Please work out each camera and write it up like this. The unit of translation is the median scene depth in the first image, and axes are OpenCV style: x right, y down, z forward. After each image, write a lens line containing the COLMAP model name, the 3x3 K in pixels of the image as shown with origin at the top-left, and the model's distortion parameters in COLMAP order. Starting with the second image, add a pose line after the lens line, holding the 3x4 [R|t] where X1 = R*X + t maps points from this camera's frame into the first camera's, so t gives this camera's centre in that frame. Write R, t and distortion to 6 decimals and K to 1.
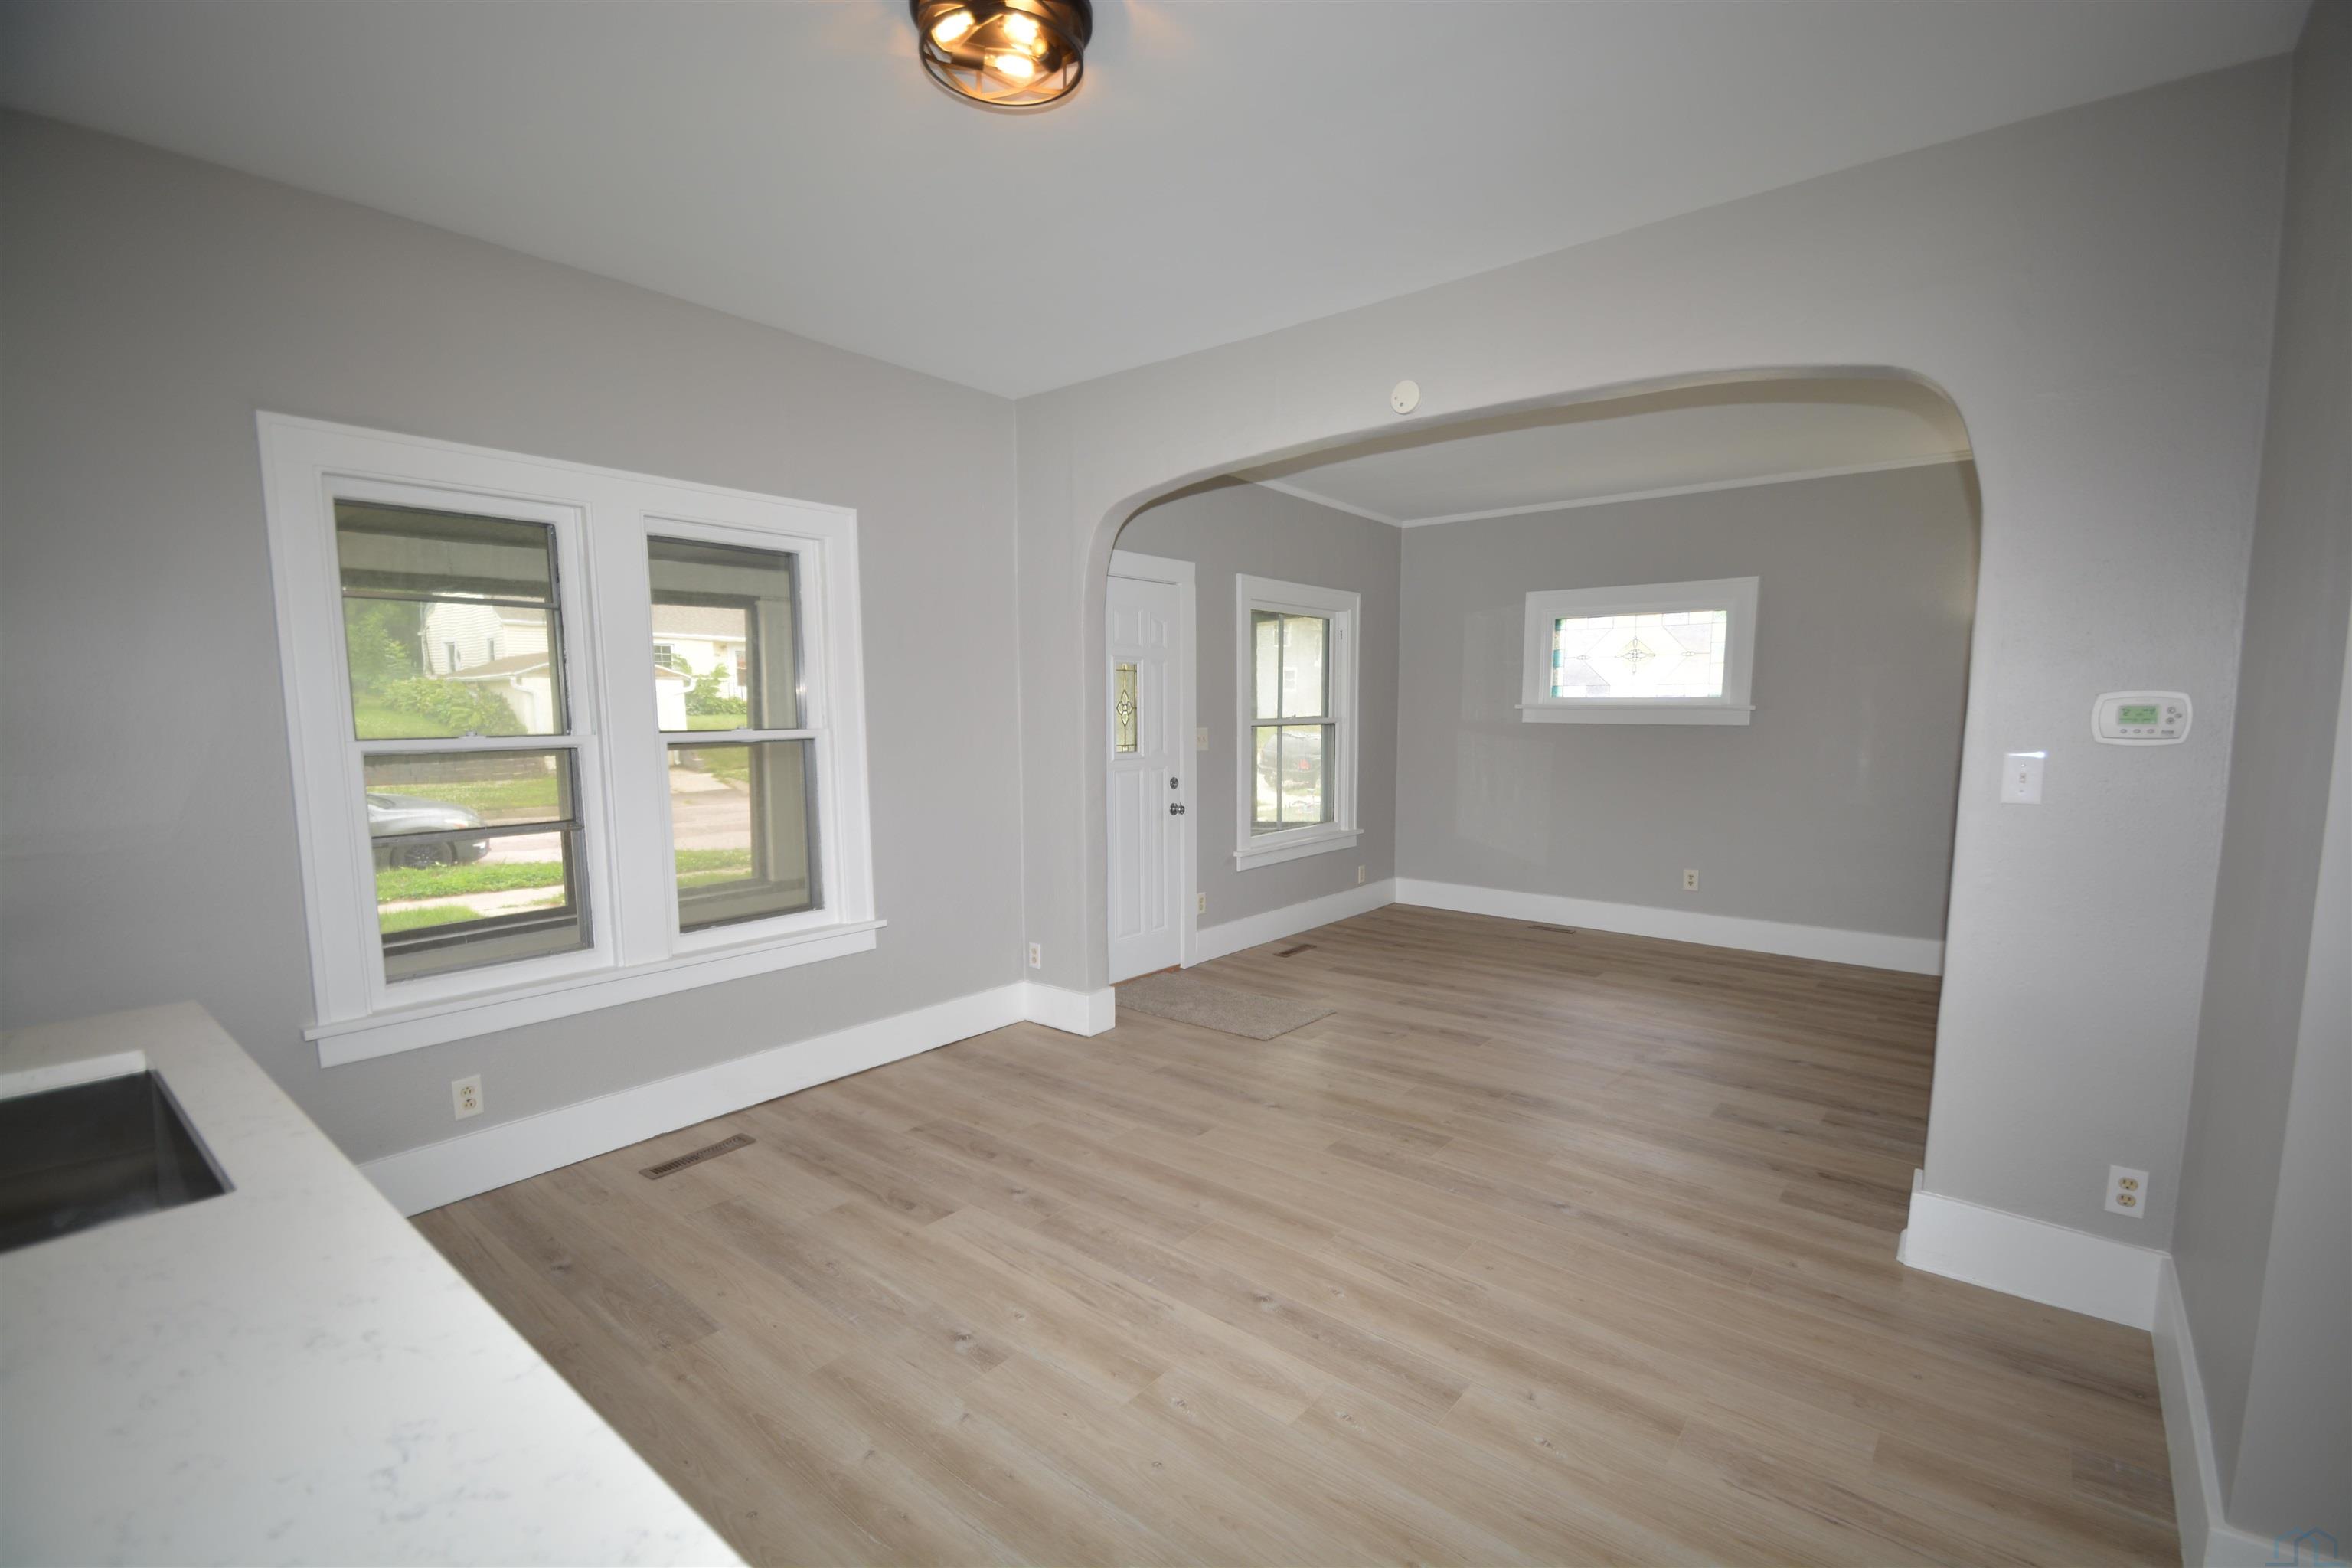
lens RADIAL K [[1047.0, 0, 1194.1], [0, 1047.0, 825.8], [0, 0, 1]] dist [0.000398, -0.000093]
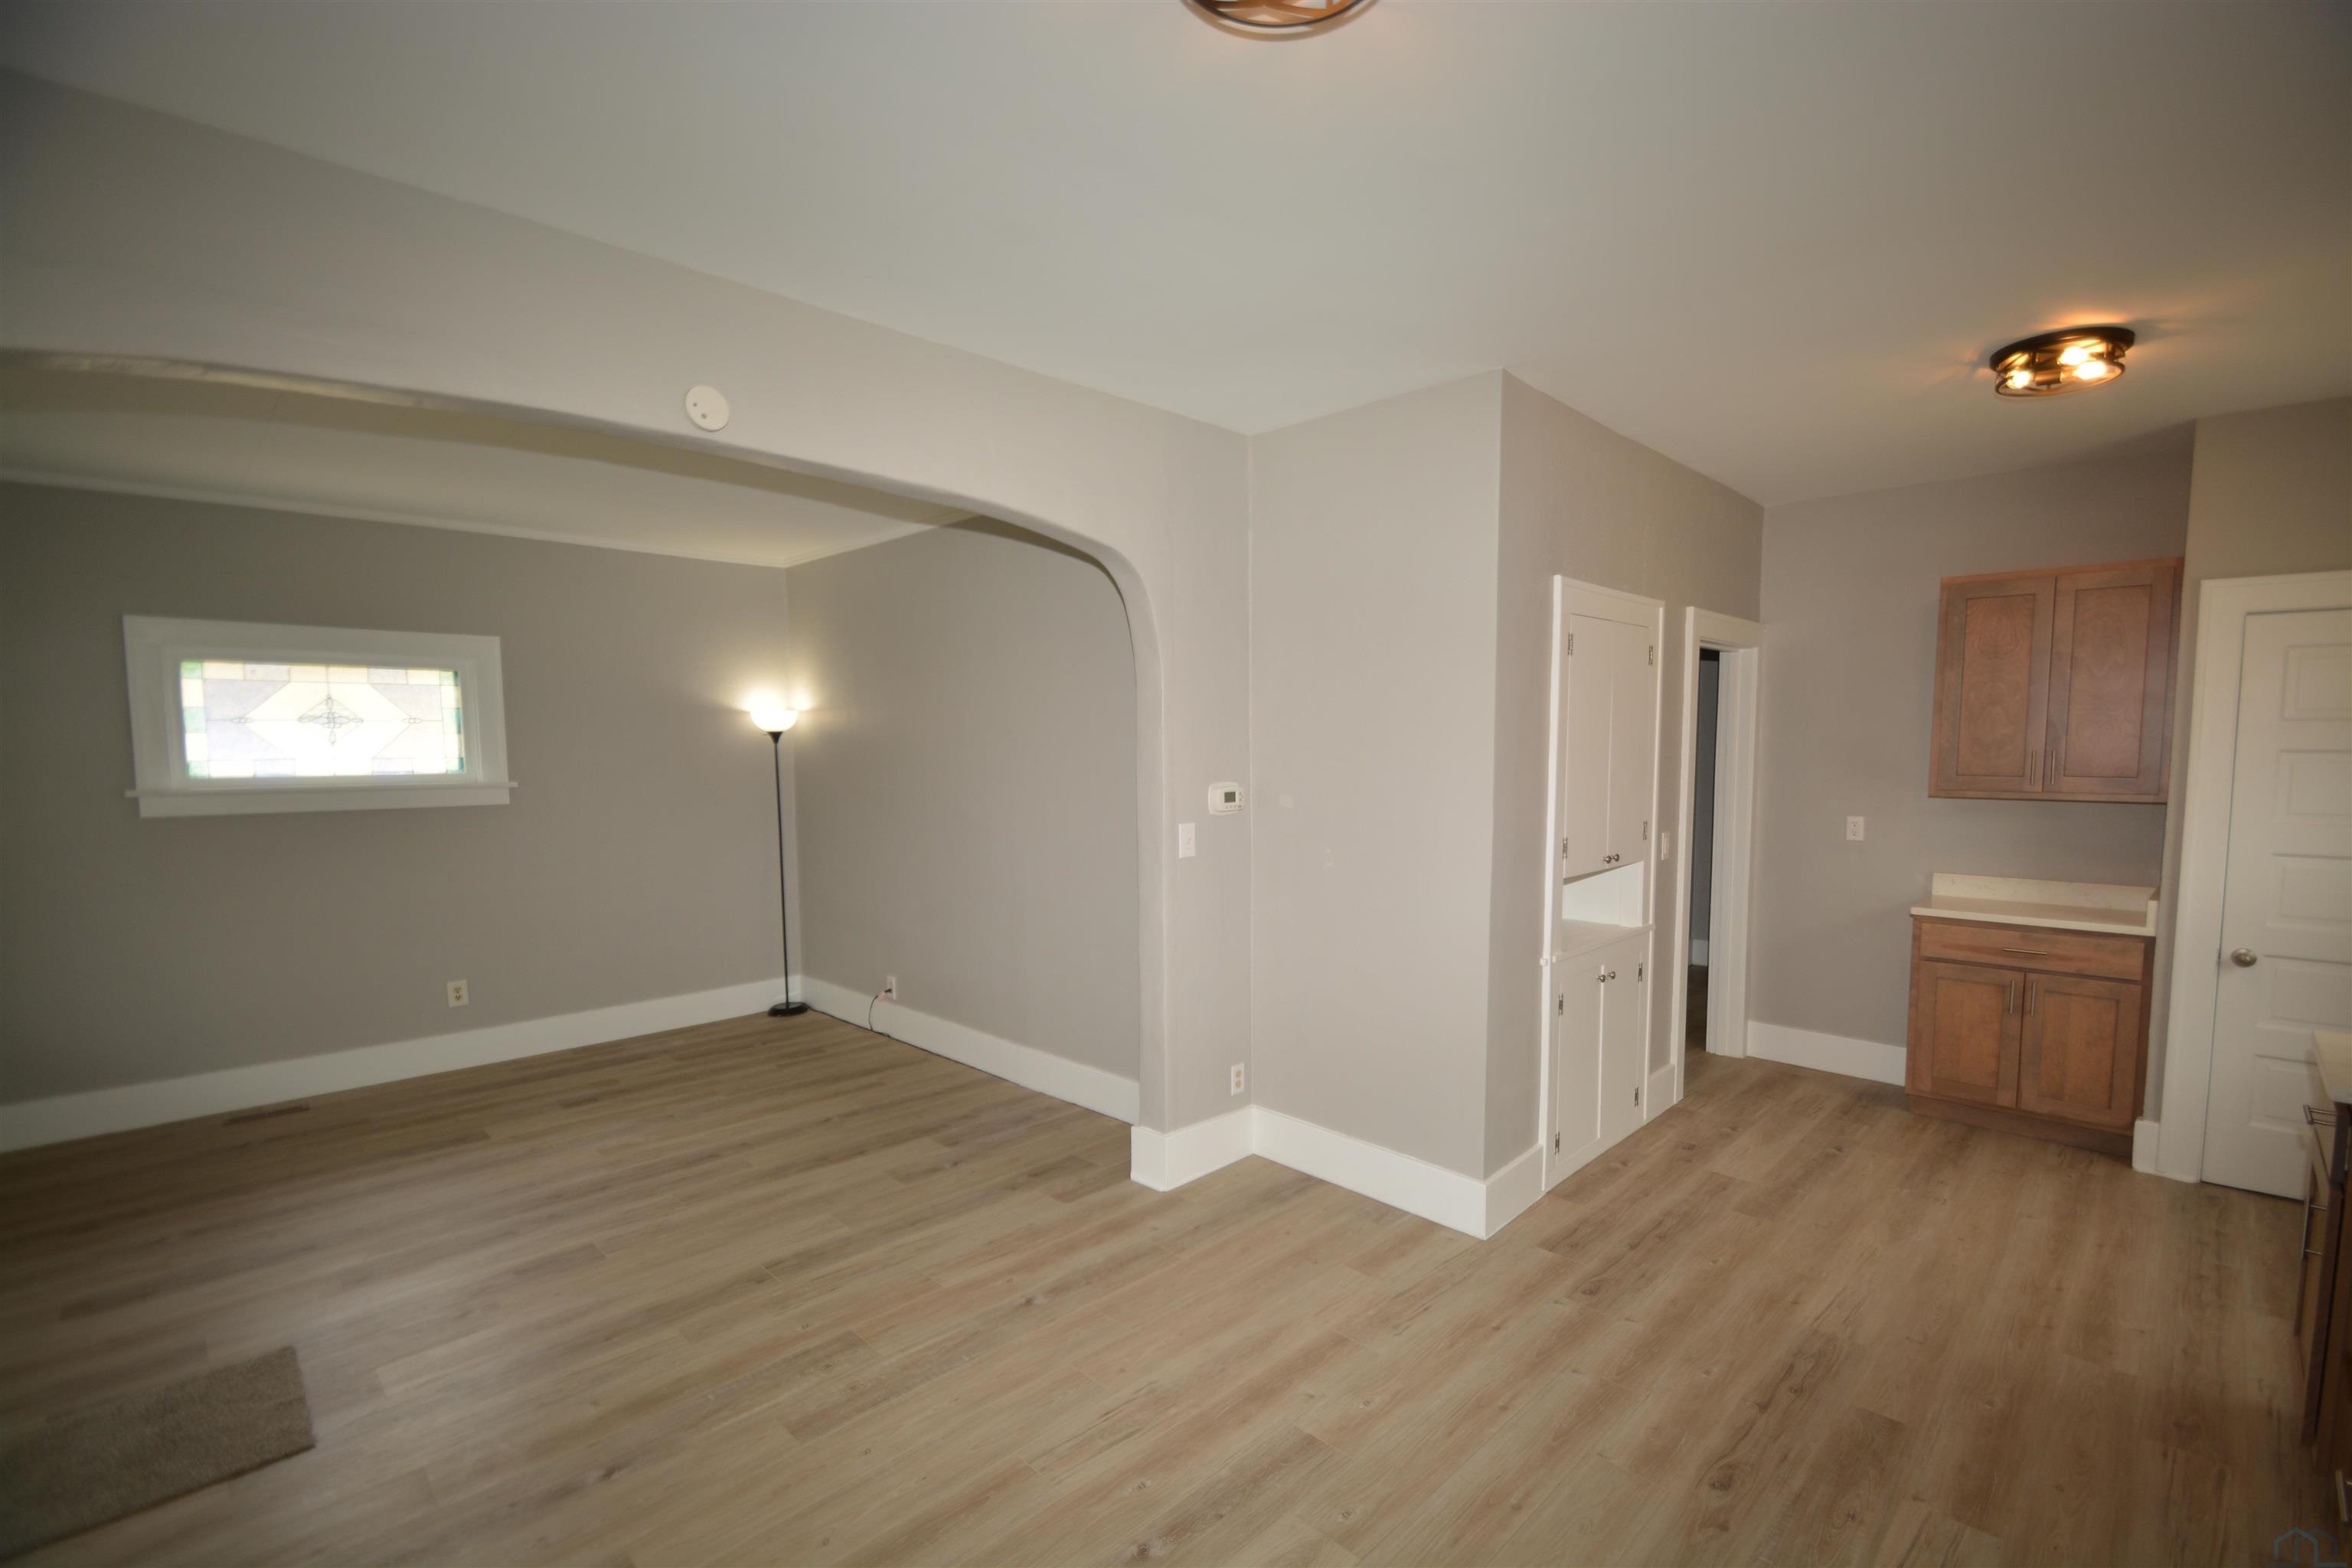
lens RADIAL K [[1047.0, 0, 1194.1], [0, 1047.0, 825.8], [0, 0, 1]] dist [0.000398, -0.000093]
pose [[0.082859, -0.078859, 0.993436, -0.299383], [0.118224, 0.990602, 0.068773, -0.070133], [-0.989524, 0.111750, 0.091403, 0.349514]]
